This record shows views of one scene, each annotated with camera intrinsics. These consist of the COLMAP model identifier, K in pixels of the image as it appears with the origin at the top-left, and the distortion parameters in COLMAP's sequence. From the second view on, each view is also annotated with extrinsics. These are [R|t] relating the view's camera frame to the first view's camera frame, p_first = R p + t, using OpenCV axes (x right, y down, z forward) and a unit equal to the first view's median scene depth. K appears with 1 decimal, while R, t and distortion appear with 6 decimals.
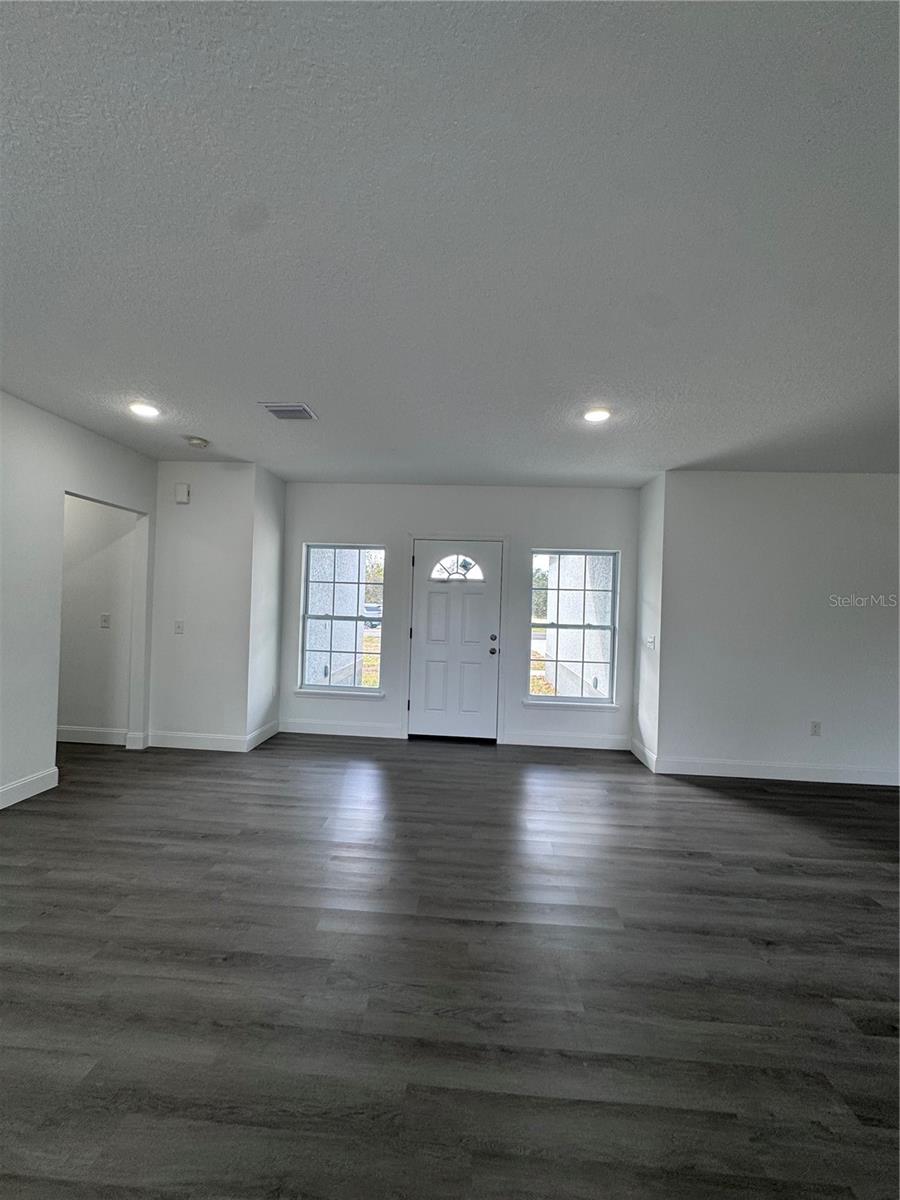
lens RADIAL K [[481.5, 0, 450.3], [0, 481.5, 602.5], [0, 0, 1]] dist [-0.005234, 0.001127]
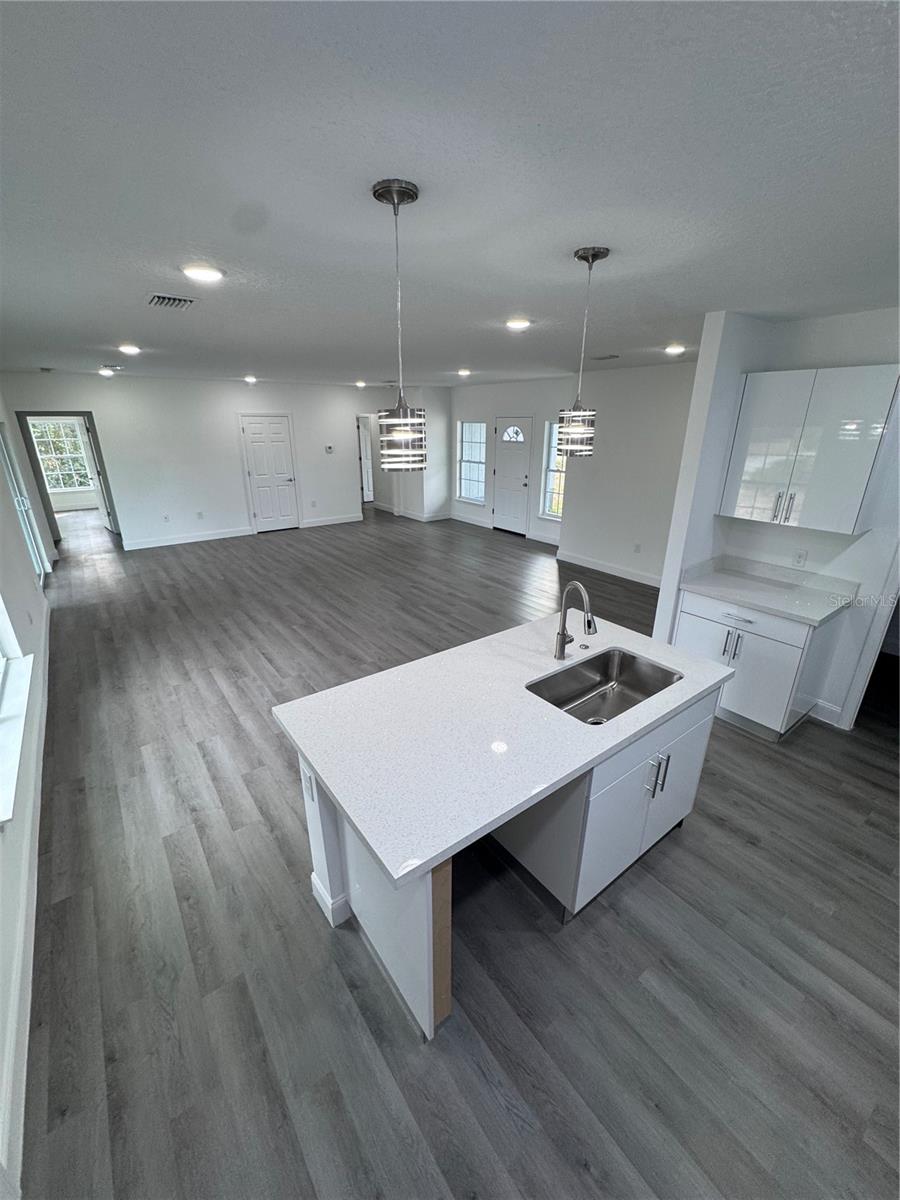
lens RADIAL K [[481.5, 0, 450.3], [0, 481.5, 602.5], [0, 0, 1]] dist [-0.005234, 0.001127]
pose [[0.651017, 0.239558, -0.720270, 1.764573], [0.022131, 0.942500, 0.333474, -0.117400], [0.758740, -0.233037, 0.608282, -0.512922]]
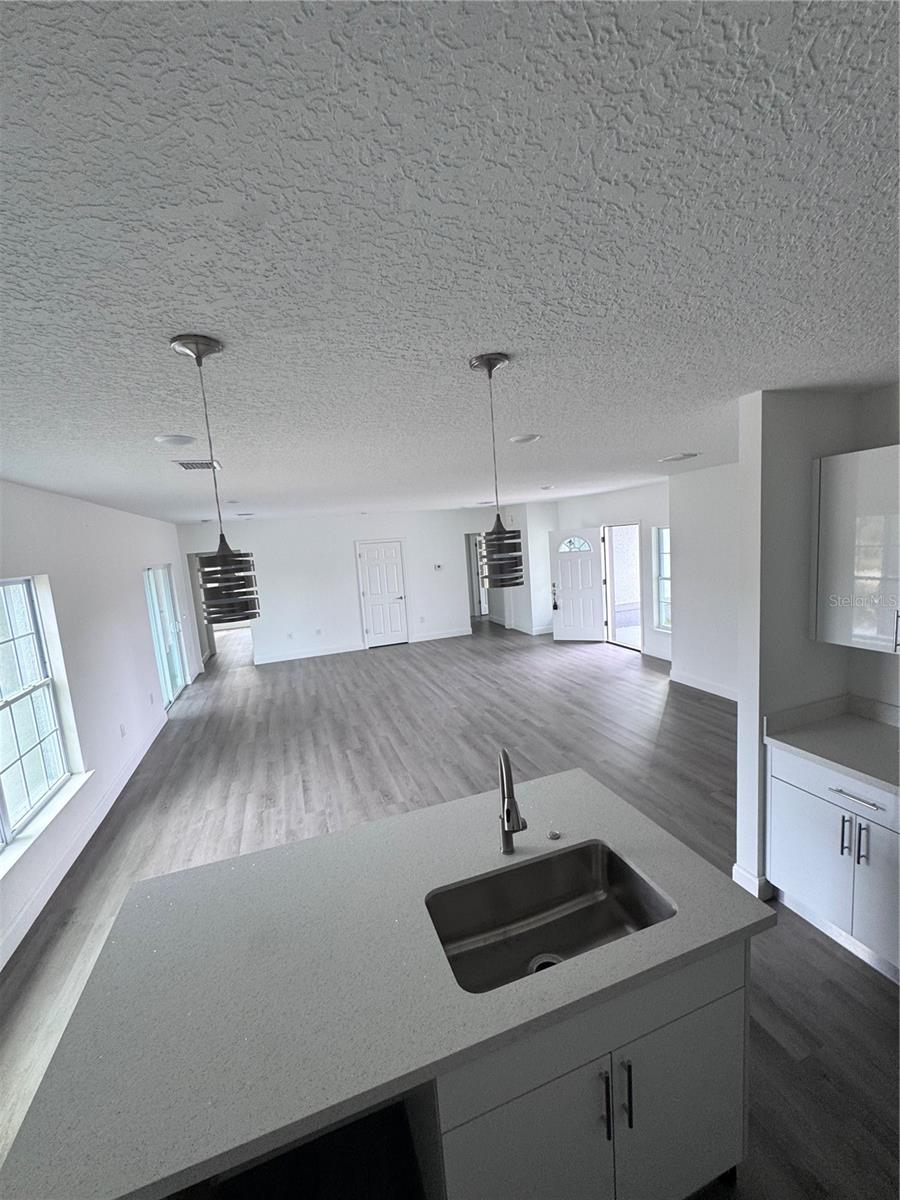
lens RADIAL K [[481.5, 0, 450.3], [0, 481.5, 602.5], [0, 0, 1]] dist [-0.005234, 0.001127]
pose [[0.387342, 0.059573, -0.920009, 1.811229], [0.089340, 0.990788, 0.101770, -0.122517], [0.917597, -0.121614, 0.378452, -0.218565]]
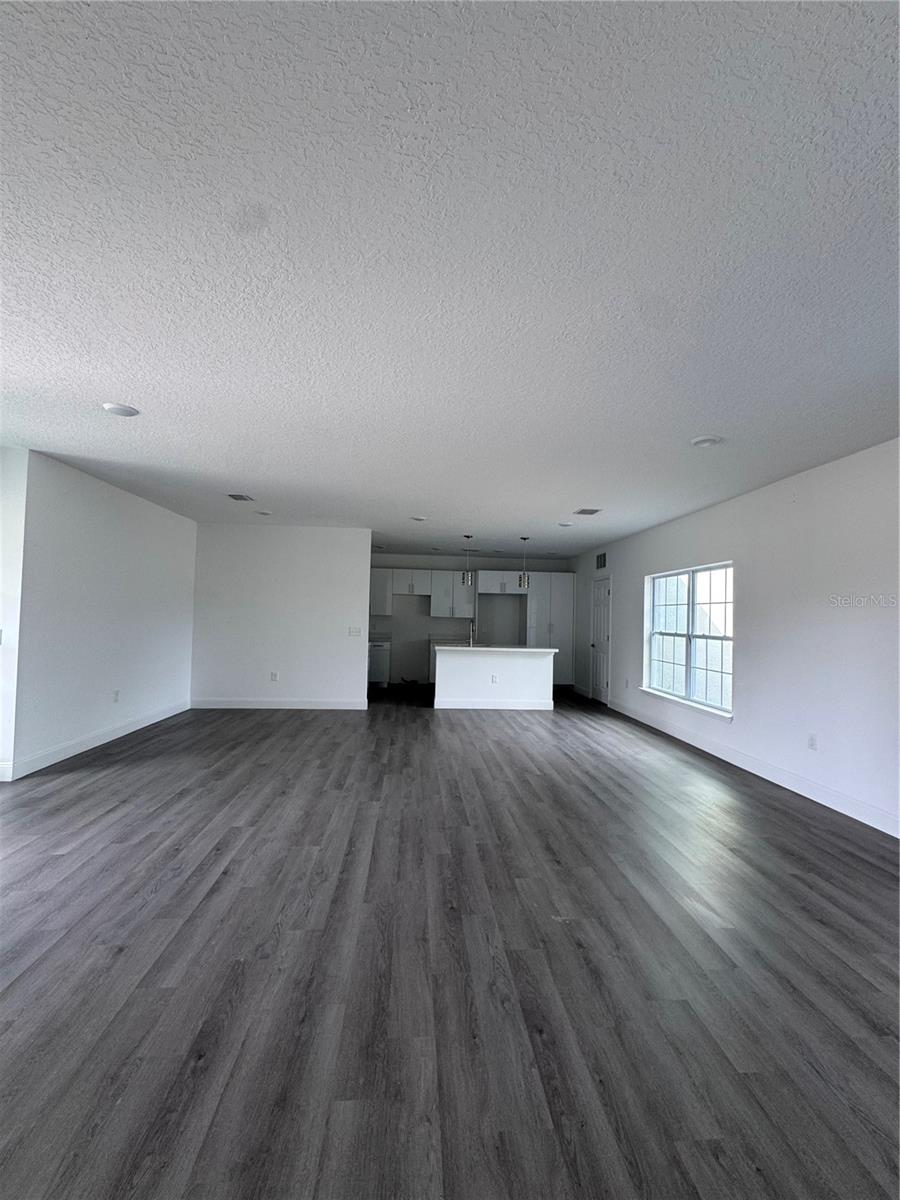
lens RADIAL K [[481.5, 0, 450.3], [0, 481.5, 602.5], [0, 0, 1]] dist [-0.005234, 0.001127]
pose [[-0.139987, -0.005013, 0.990141, -0.676352], [-0.032592, 0.999469, 0.000453, -0.008133], [-0.989617, -0.032207, -0.140076, 0.378664]]
